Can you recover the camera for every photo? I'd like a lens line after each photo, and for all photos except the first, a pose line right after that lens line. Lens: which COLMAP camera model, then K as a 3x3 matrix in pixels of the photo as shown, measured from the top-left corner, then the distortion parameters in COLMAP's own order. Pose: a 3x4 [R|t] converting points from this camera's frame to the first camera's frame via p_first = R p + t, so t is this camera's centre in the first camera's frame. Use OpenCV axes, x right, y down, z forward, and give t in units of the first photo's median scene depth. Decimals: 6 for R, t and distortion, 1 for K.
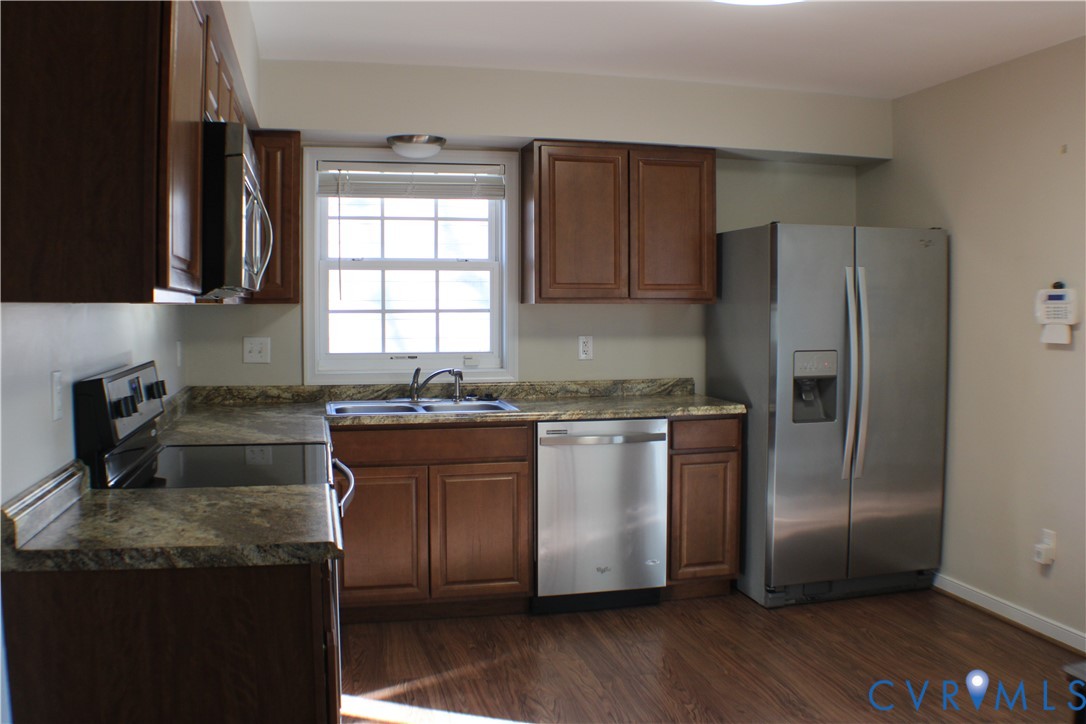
lens RADIAL K [[951.1, 0, 548.8], [0, 951.1, 361.9], [0, 0, 1]] dist [-0.175507, 0.035961]
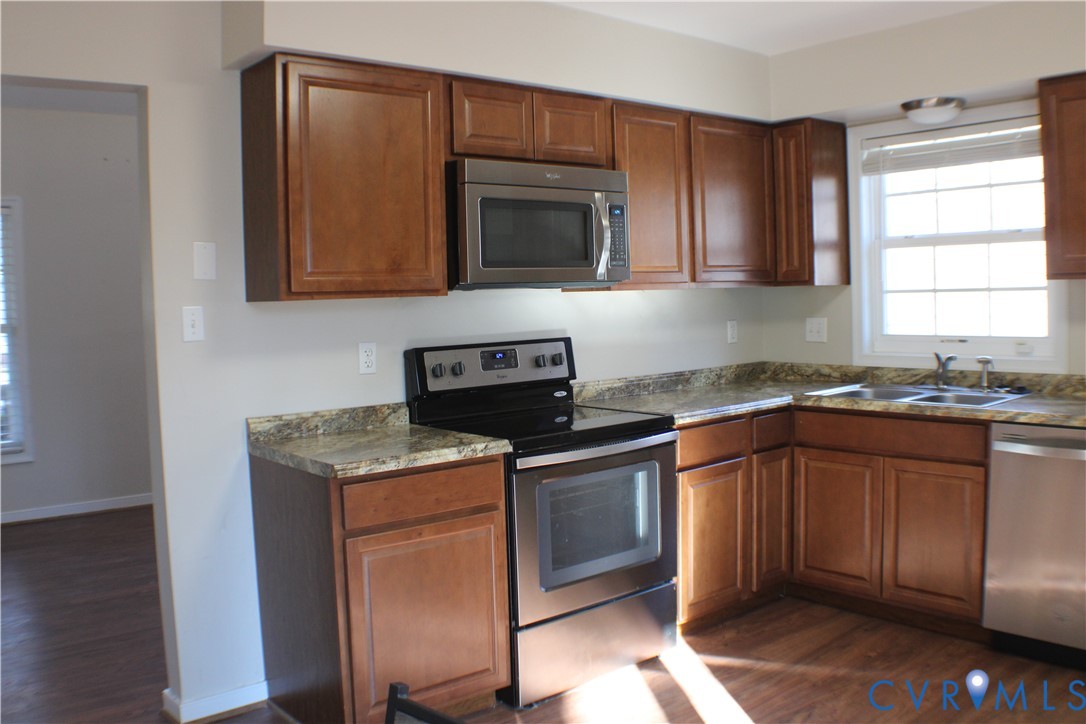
lens RADIAL K [[951.1, 0, 553.2], [0, 951.1, 355.8], [0, 0, 1]] dist [-0.175507, 0.035961]
pose [[0.442195, 0.040226, -0.896016, 0.499458], [-0.019134, 0.999190, 0.035415, -0.015054], [0.896715, 0.001484, 0.442606, 0.273625]]
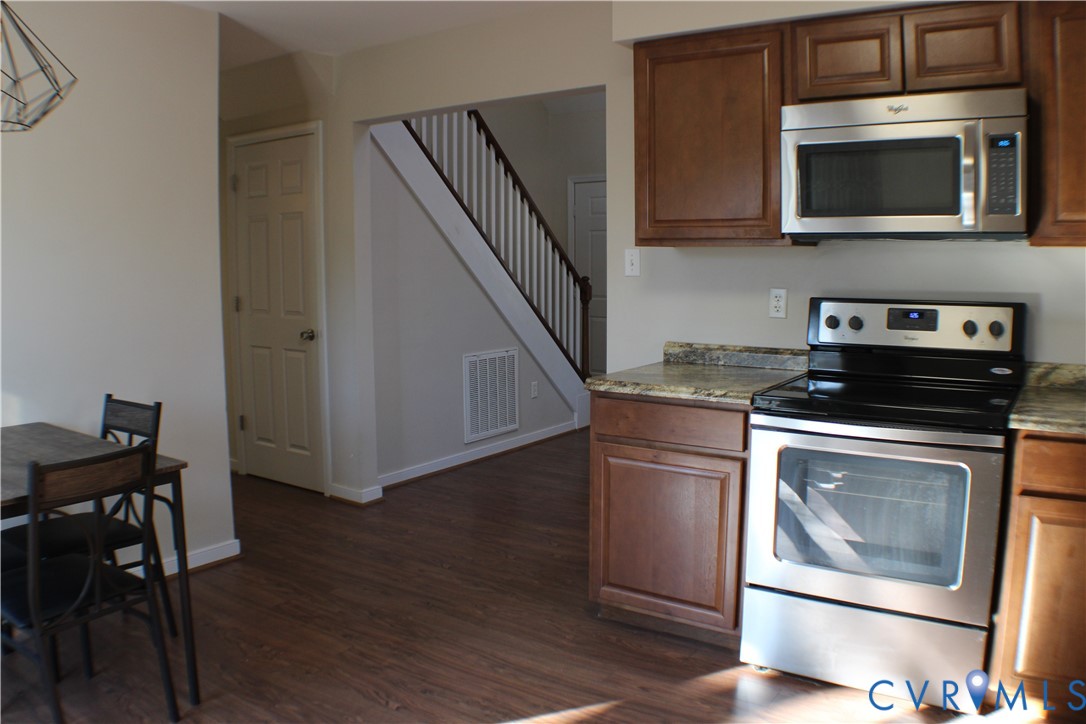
lens RADIAL K [[855.7, 0, 541.6], [0, 855.7, 342.5], [0, 0, 1]] dist [-0.201427, 0.071304]
pose [[-0.751769, 0.067608, -0.655952, 0.374785], [-0.031750, 0.989866, 0.138412, -0.043659], [0.658662, 0.124881, -0.742004, 0.892114]]
